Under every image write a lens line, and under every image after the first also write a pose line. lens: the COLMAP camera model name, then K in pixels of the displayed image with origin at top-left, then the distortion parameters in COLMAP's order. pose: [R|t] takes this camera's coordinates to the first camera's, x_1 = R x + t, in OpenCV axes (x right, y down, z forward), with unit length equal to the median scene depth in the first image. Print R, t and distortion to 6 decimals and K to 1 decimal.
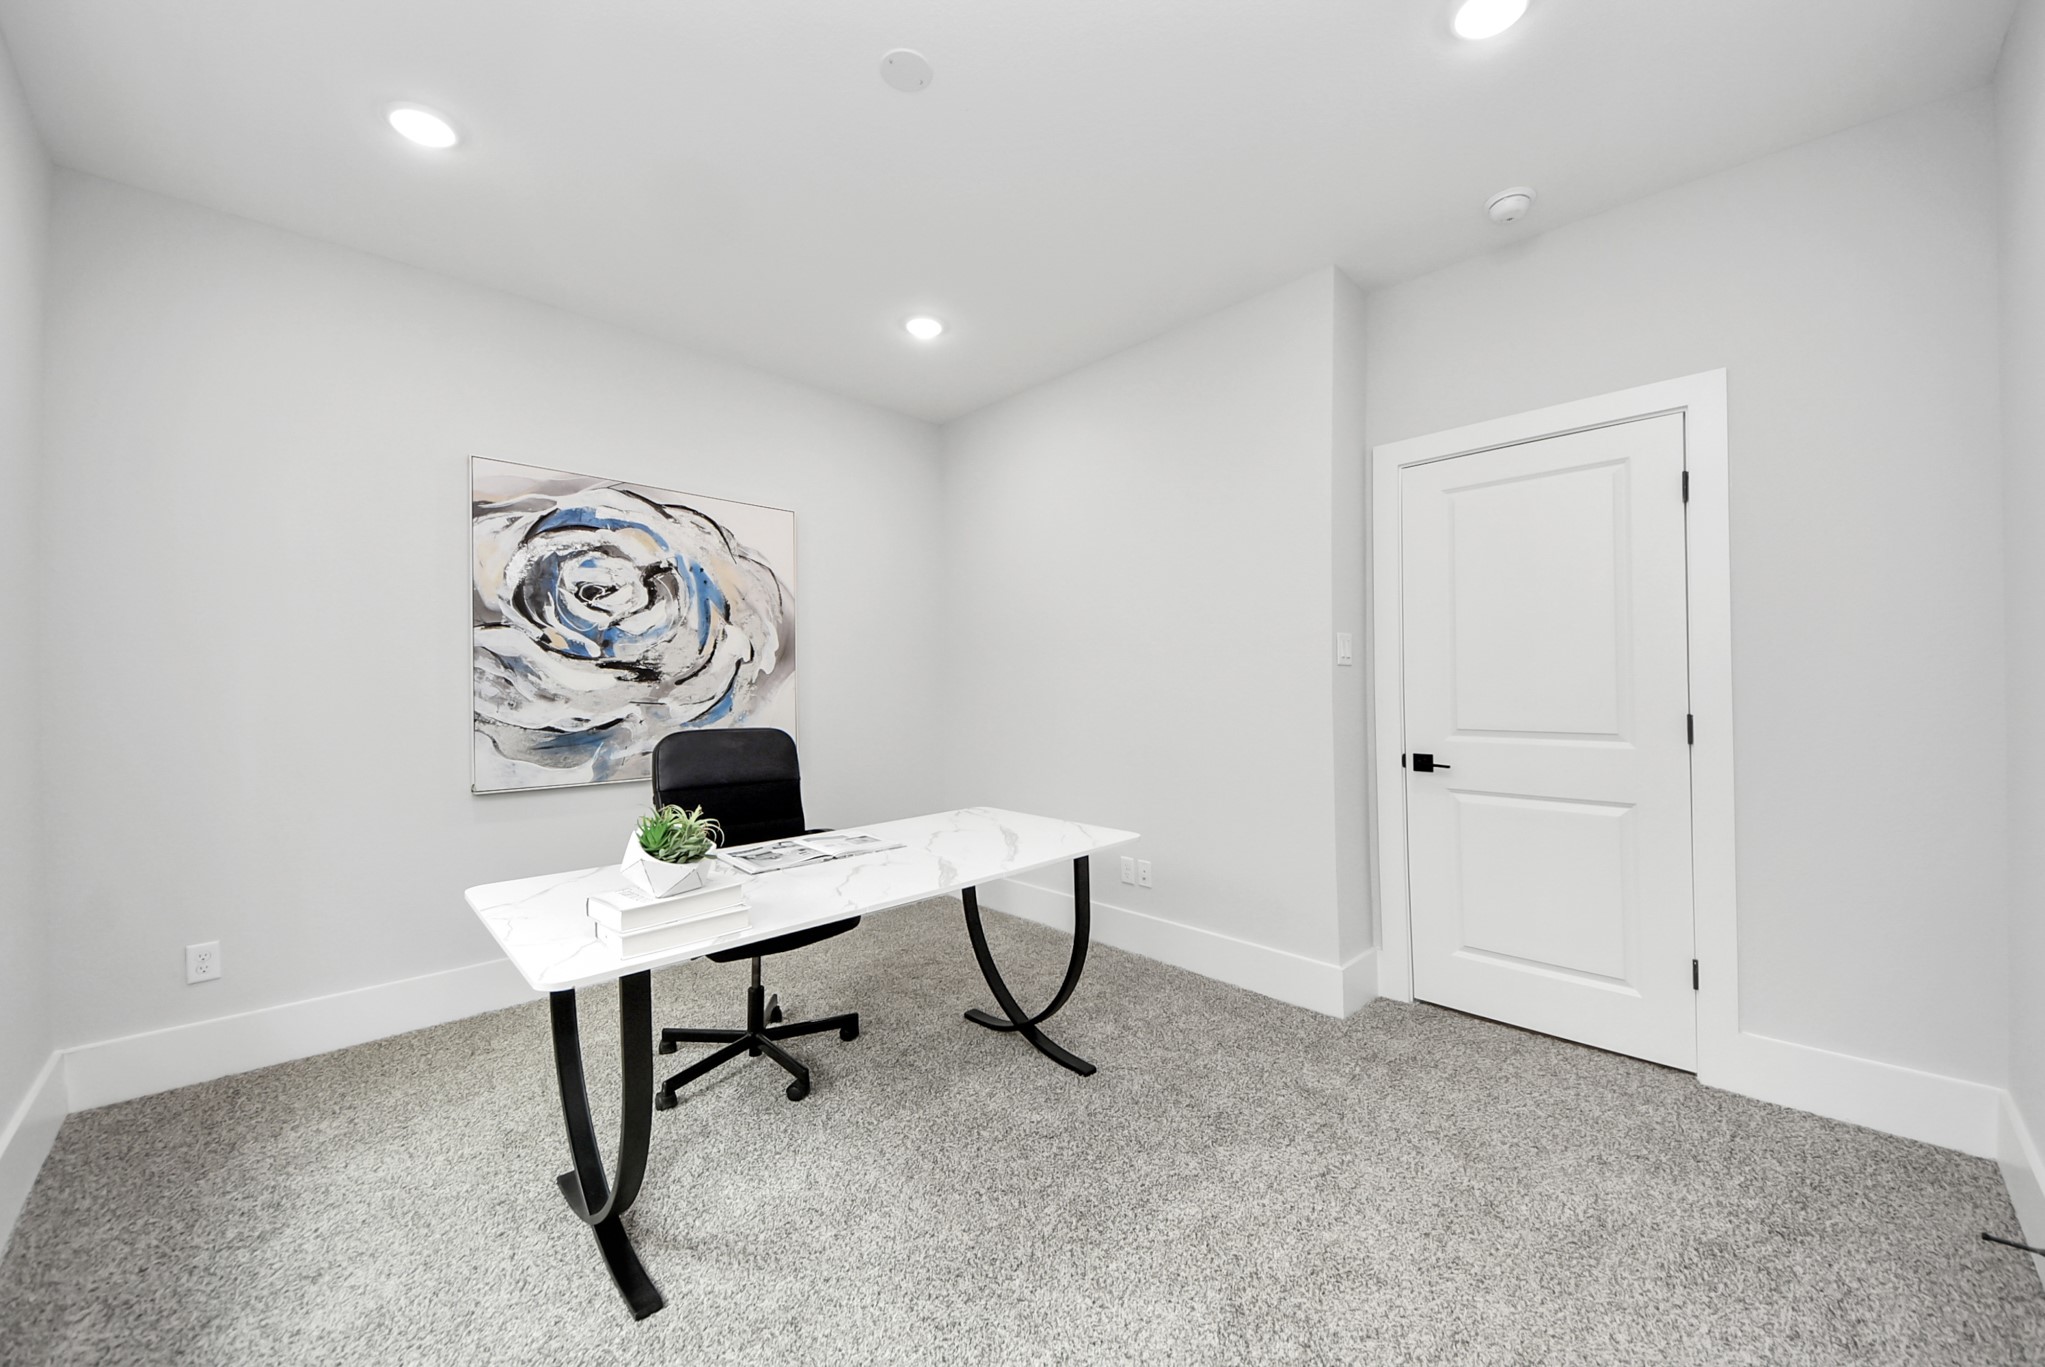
lens RADIAL K [[737.2, 0, 1026.8], [0, 737.2, 679.0], [0, 0, 1]] dist [-0.000730, -0.000175]
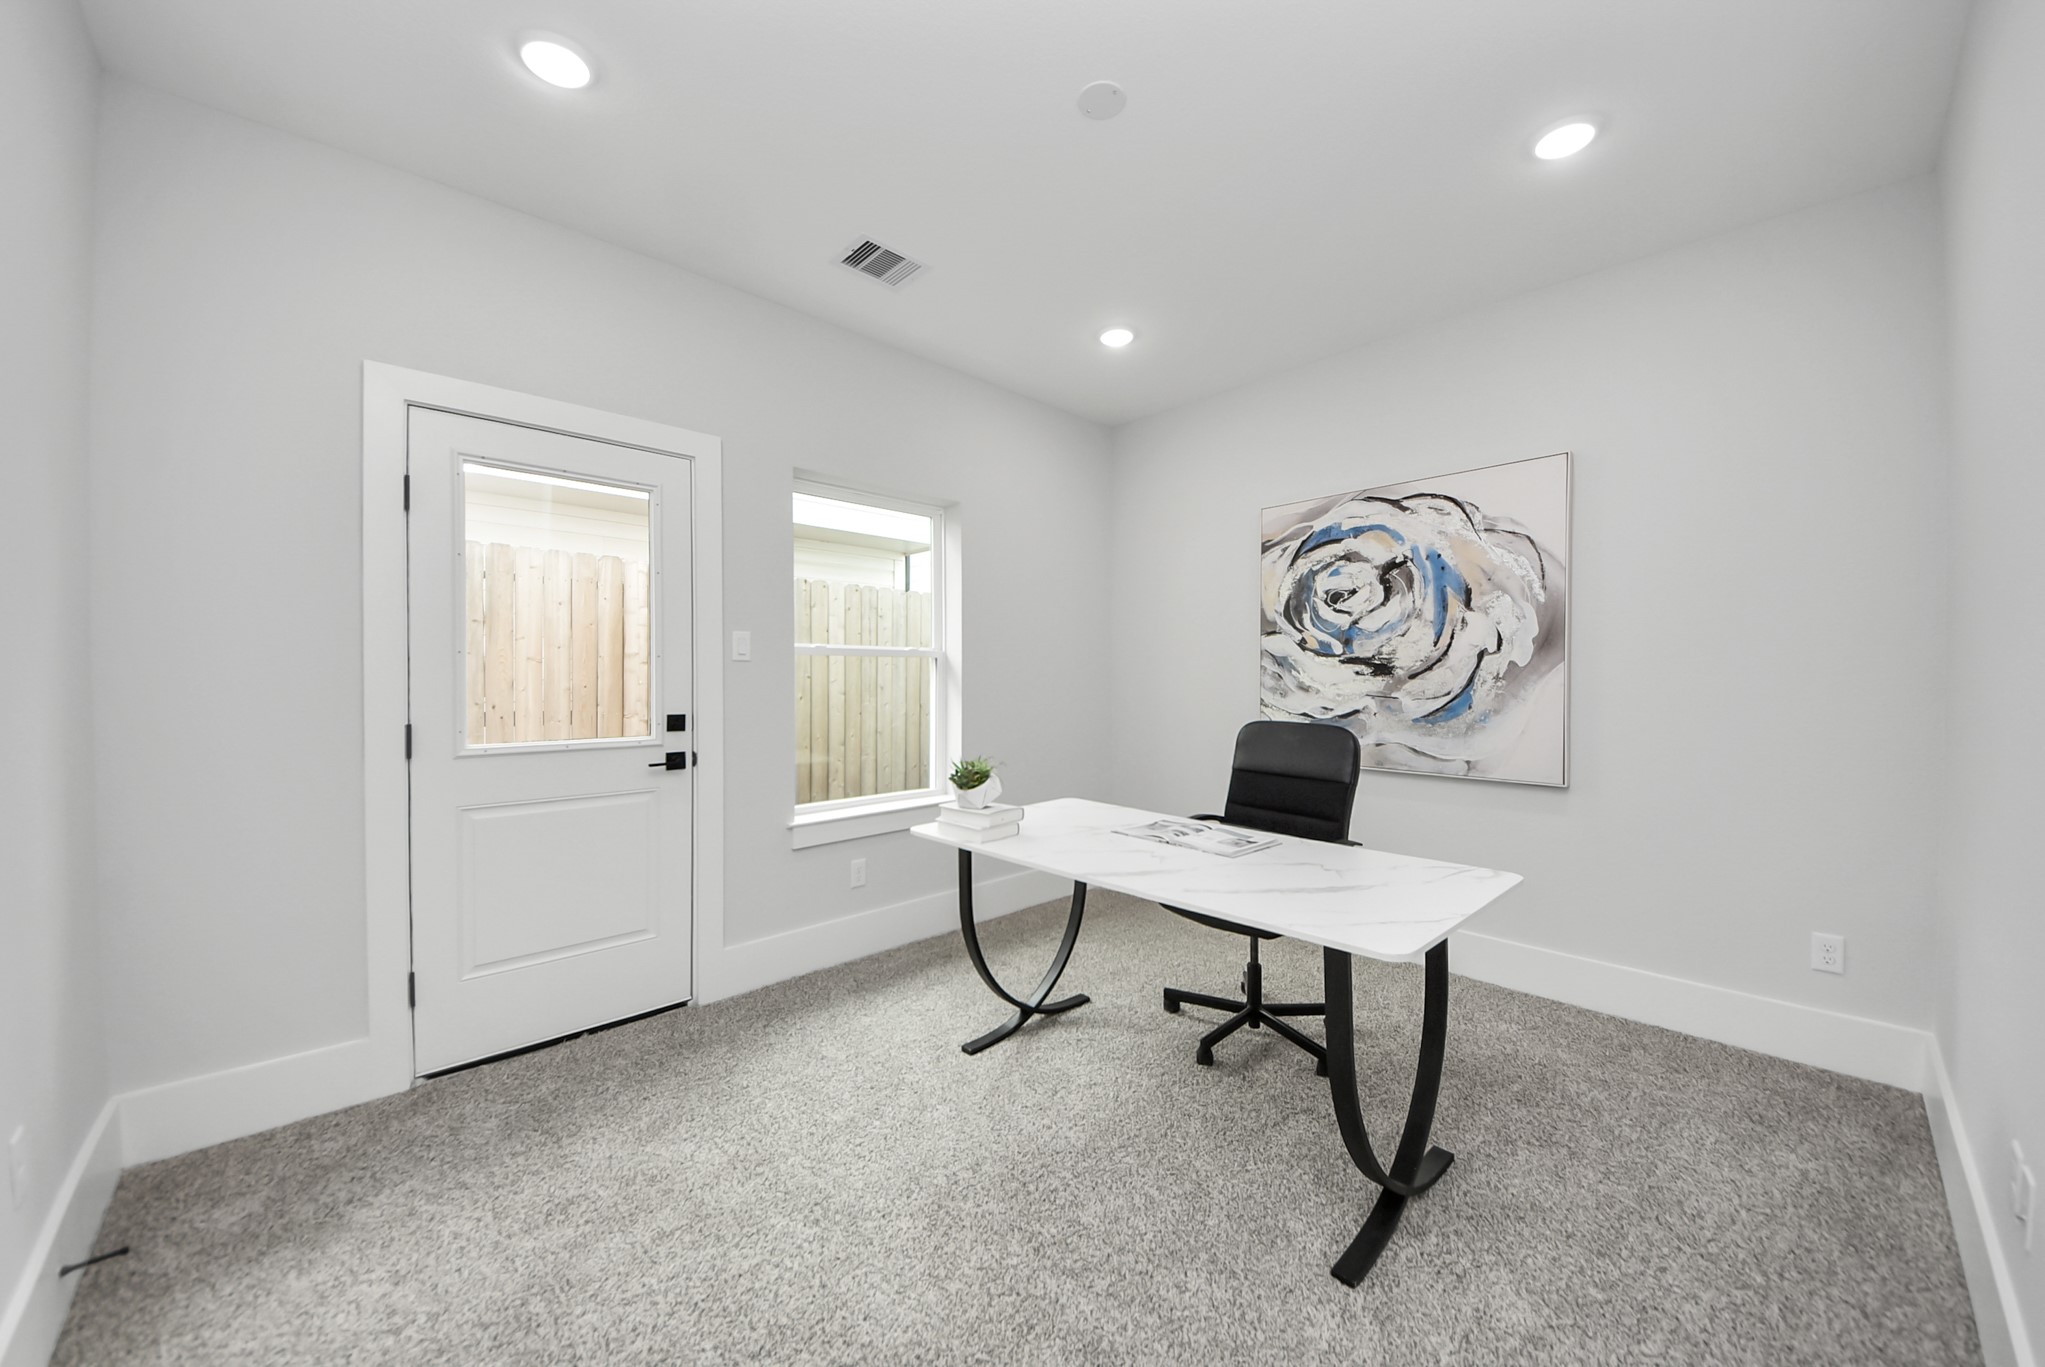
lens RADIAL K [[737.2, 0, 1026.8], [0, 737.2, 679.0], [0, 0, 1]] dist [-0.000730, -0.000175]
pose [[-0.055502, 0.008465, -0.998423, 0.560094], [0.008458, 0.999932, 0.008008, -0.004611], [0.998423, -0.008000, -0.055570, 0.572505]]
